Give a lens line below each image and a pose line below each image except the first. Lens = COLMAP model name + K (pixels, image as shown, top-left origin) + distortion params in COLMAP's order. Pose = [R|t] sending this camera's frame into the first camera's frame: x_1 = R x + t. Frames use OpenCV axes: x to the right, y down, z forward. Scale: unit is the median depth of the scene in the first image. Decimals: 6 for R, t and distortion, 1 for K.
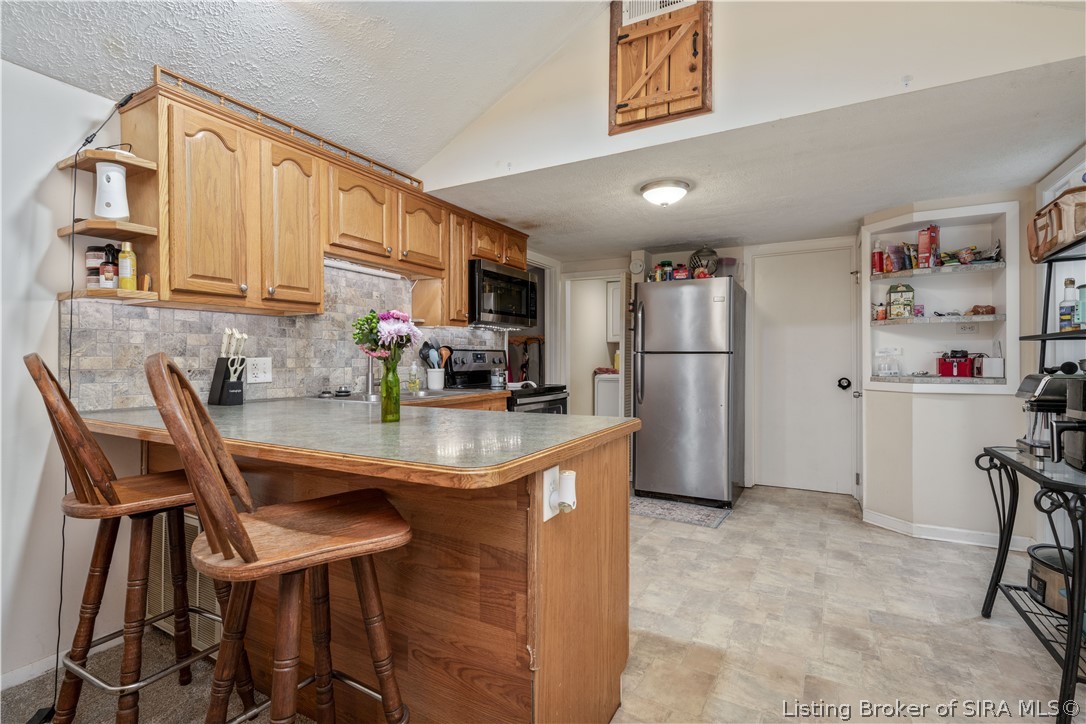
lens RADIAL K [[524.2, 0, 544.5], [0, 524.2, 358.1], [0, 0, 1]] dist [0.001623, -0.000743]
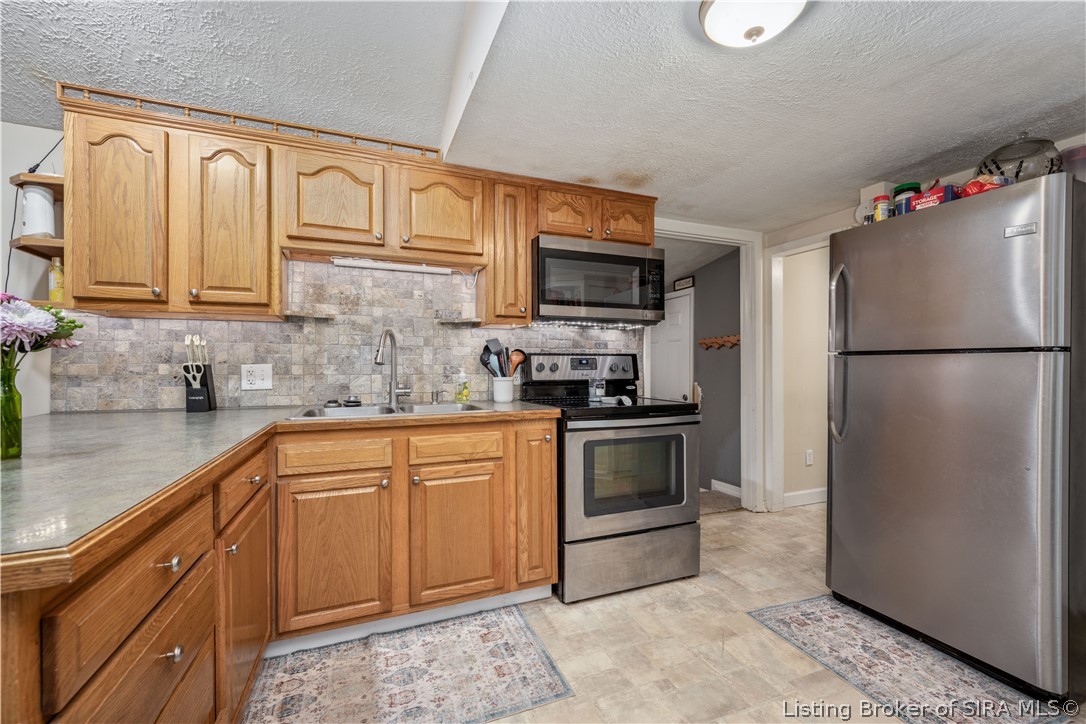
lens RADIAL K [[444.8, 0, 543.8], [0, 444.8, 364.7], [0, 0, 1]] dist [-0.001699, 0.000540]
pose [[0.766440, -0.005533, -0.642292, 0.455397], [0.003430, 0.999984, -0.004521, 0.006012], [0.642306, 0.001262, 0.766447, 0.769258]]
